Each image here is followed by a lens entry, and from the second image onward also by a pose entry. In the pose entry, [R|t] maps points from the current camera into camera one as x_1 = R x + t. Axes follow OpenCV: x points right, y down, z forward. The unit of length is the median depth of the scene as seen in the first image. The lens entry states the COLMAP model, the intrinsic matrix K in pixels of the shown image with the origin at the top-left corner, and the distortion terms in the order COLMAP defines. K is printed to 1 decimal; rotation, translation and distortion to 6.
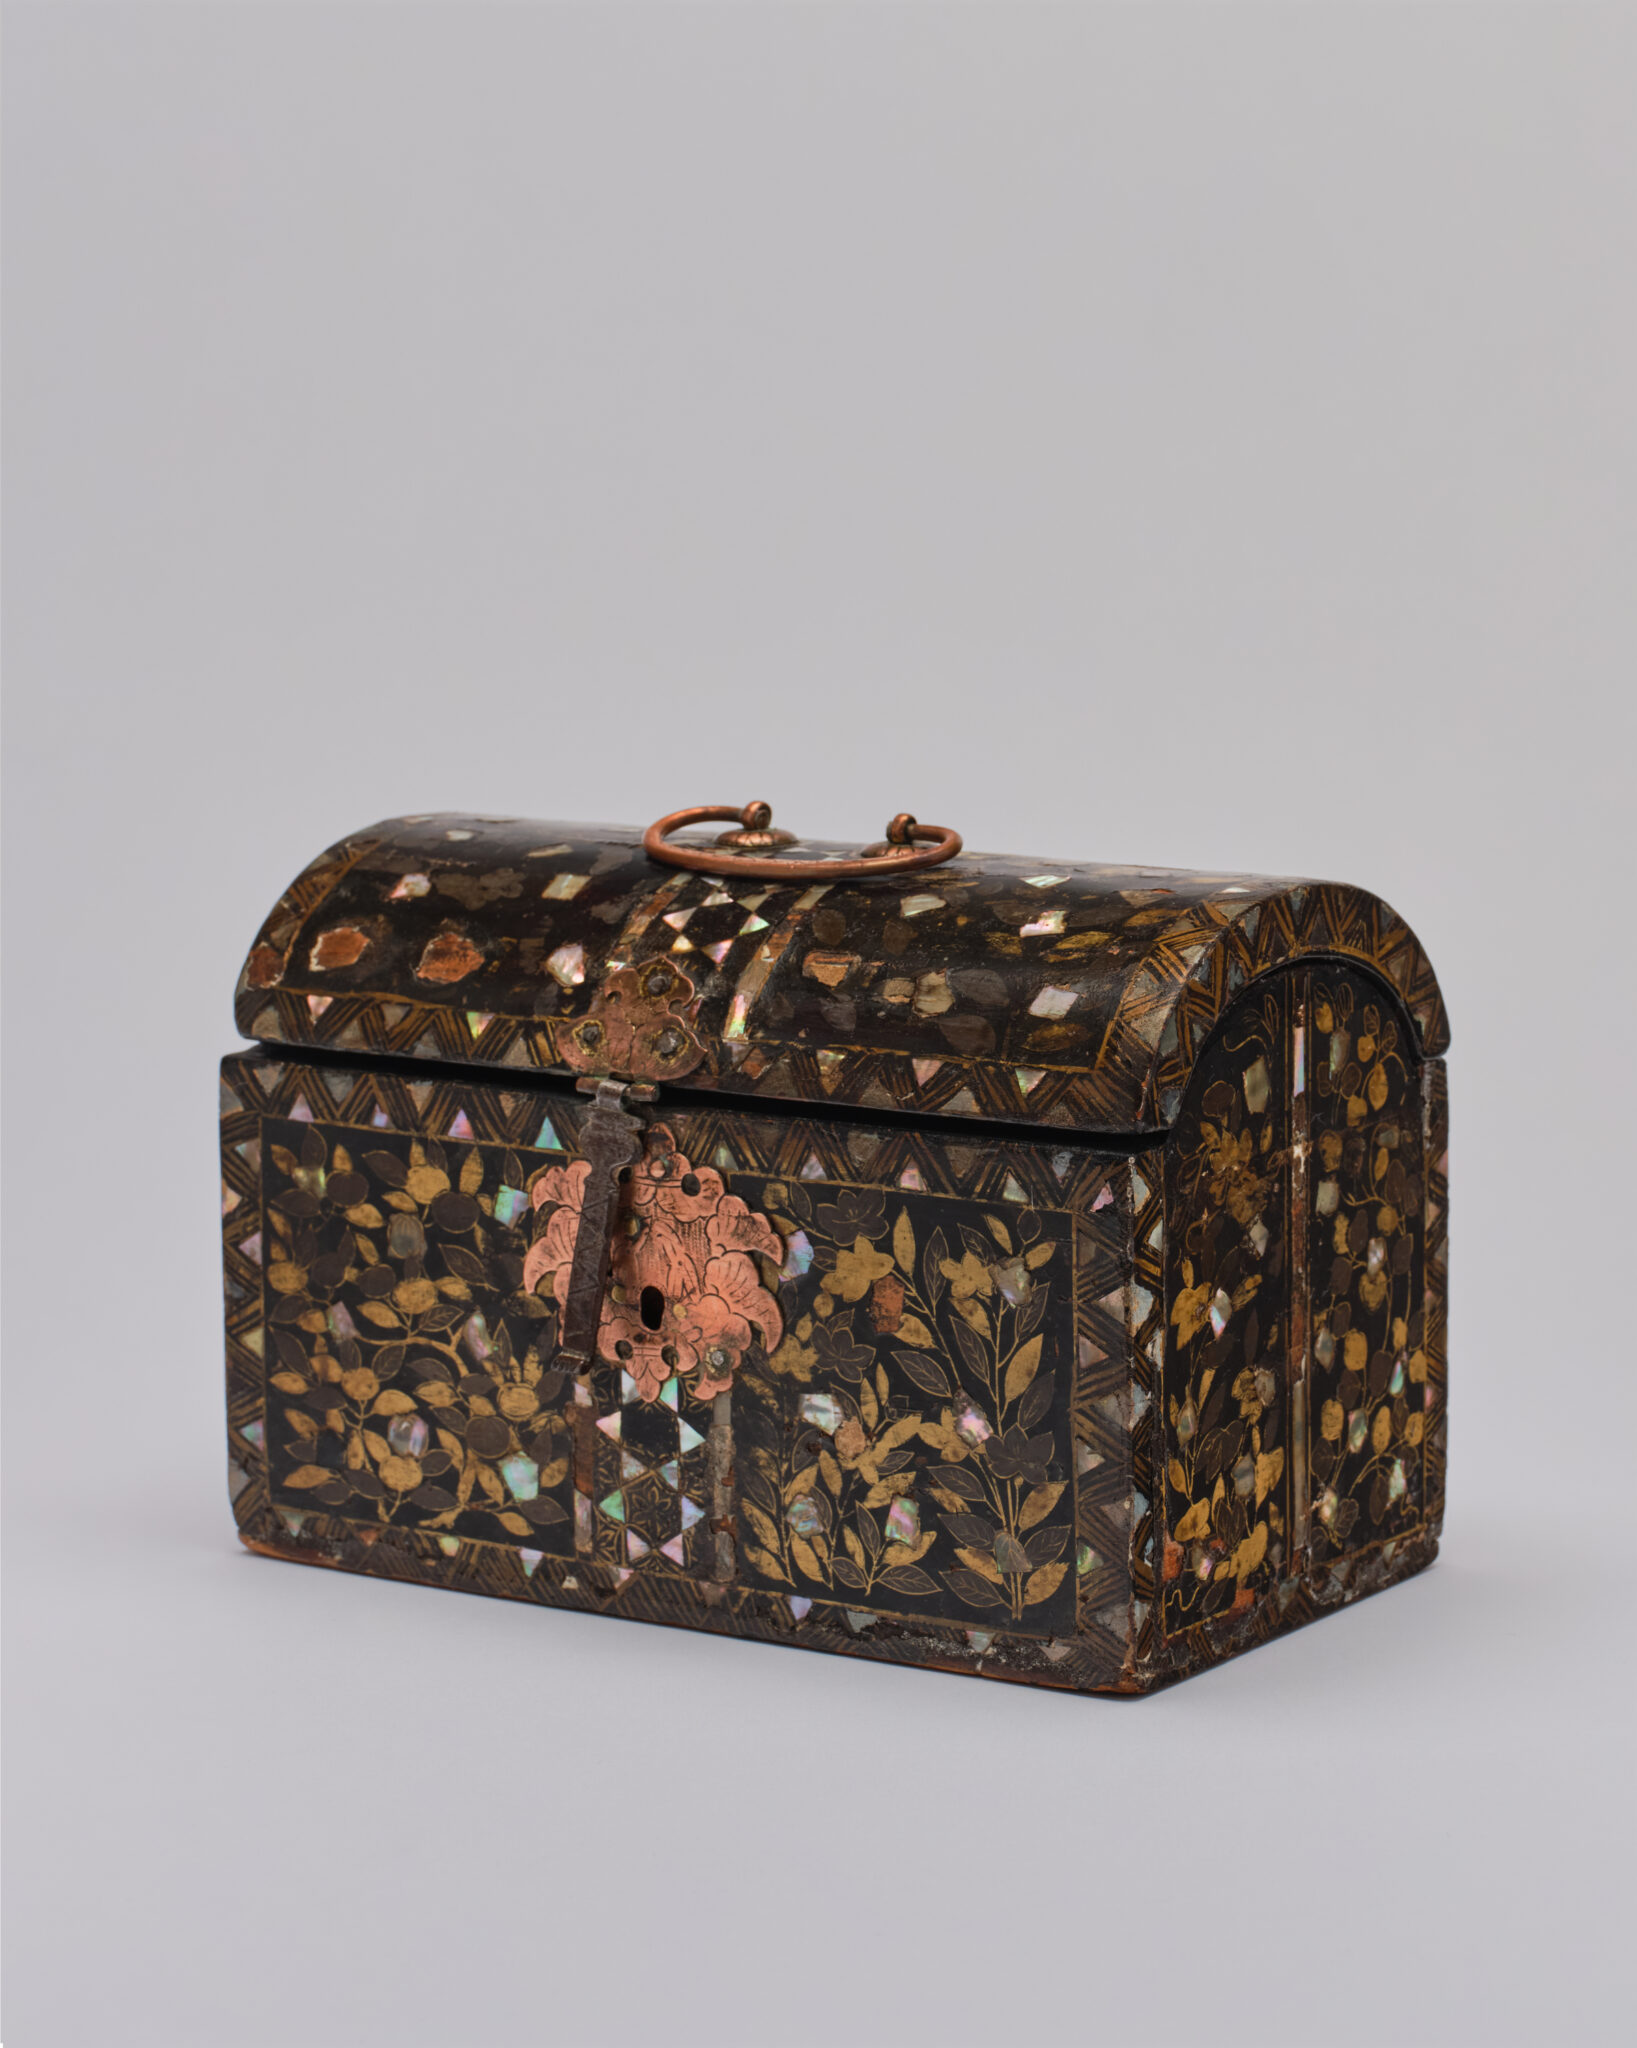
lens RADIAL K [[5725.7, 0, 729.4], [0, 5725.7, 969.1], [0, 0, 1]] dist [0.085367, 0.000000]
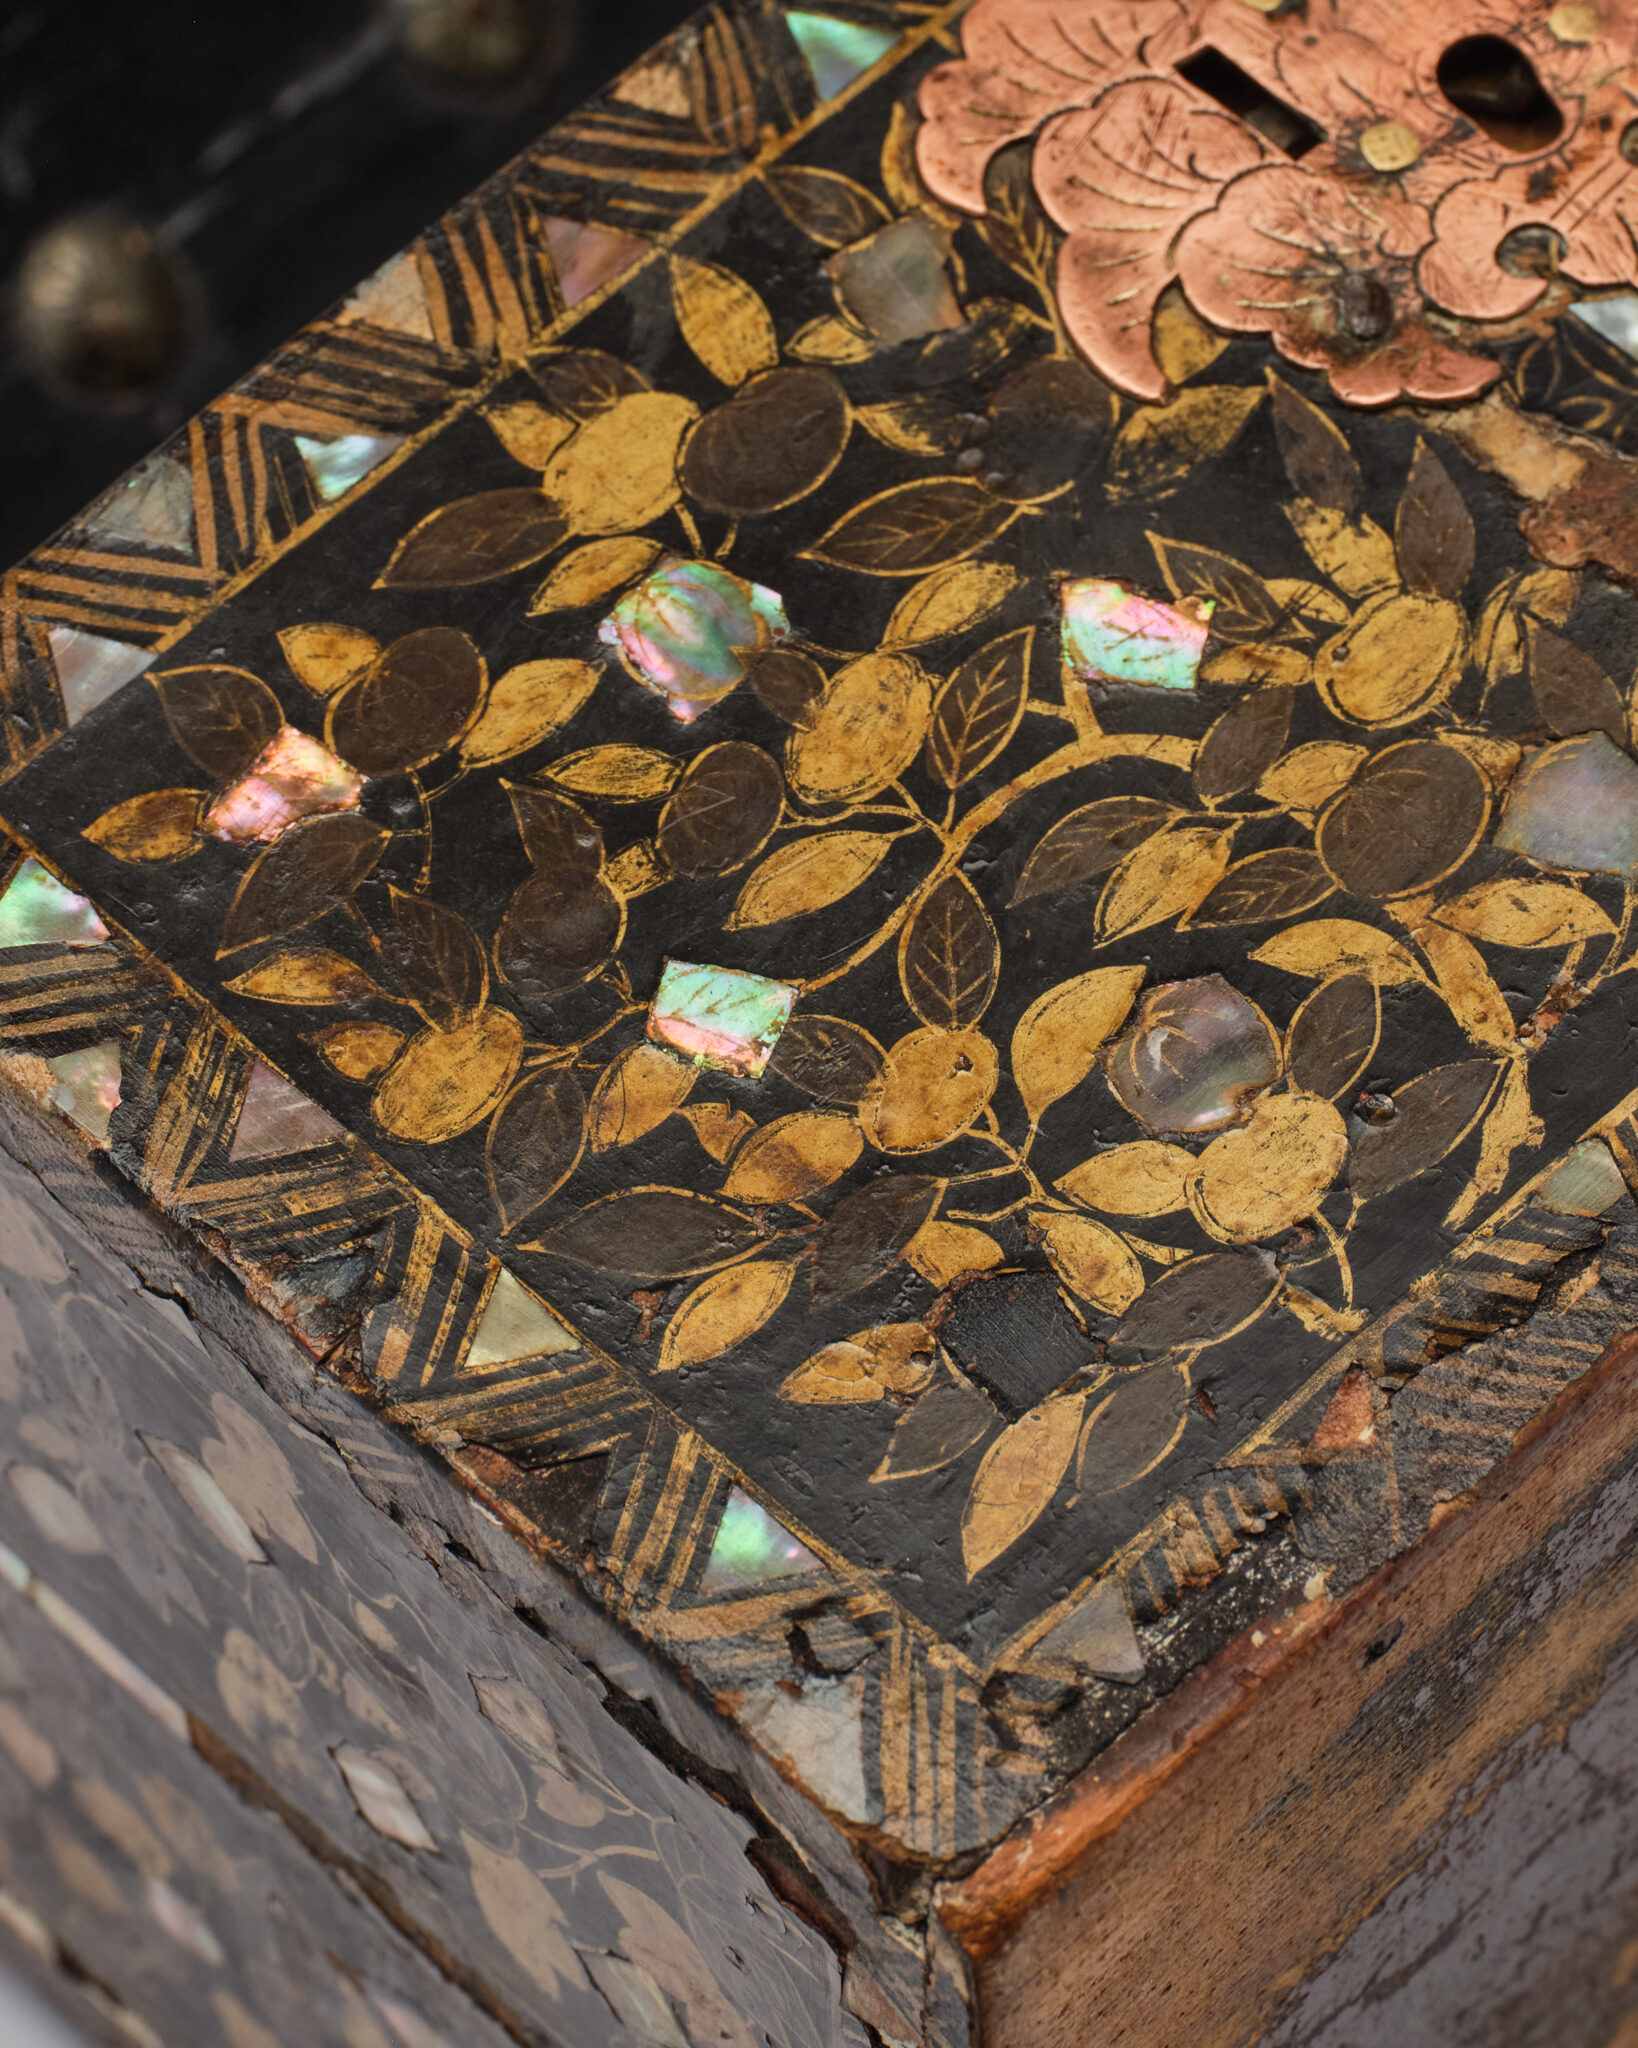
lens RADIAL K [[10235.5, 0, 823.0], [0, 10235.5, 1022.4], [0, 0, 1]] dist [-0.129823, 0.000000]
pose [[0.589416, -0.195299, 0.783867, -0.476833], [0.754994, 0.478338, -0.448528, 0.302539], [-0.287356, 0.856184, 0.429389, 0.812225]]
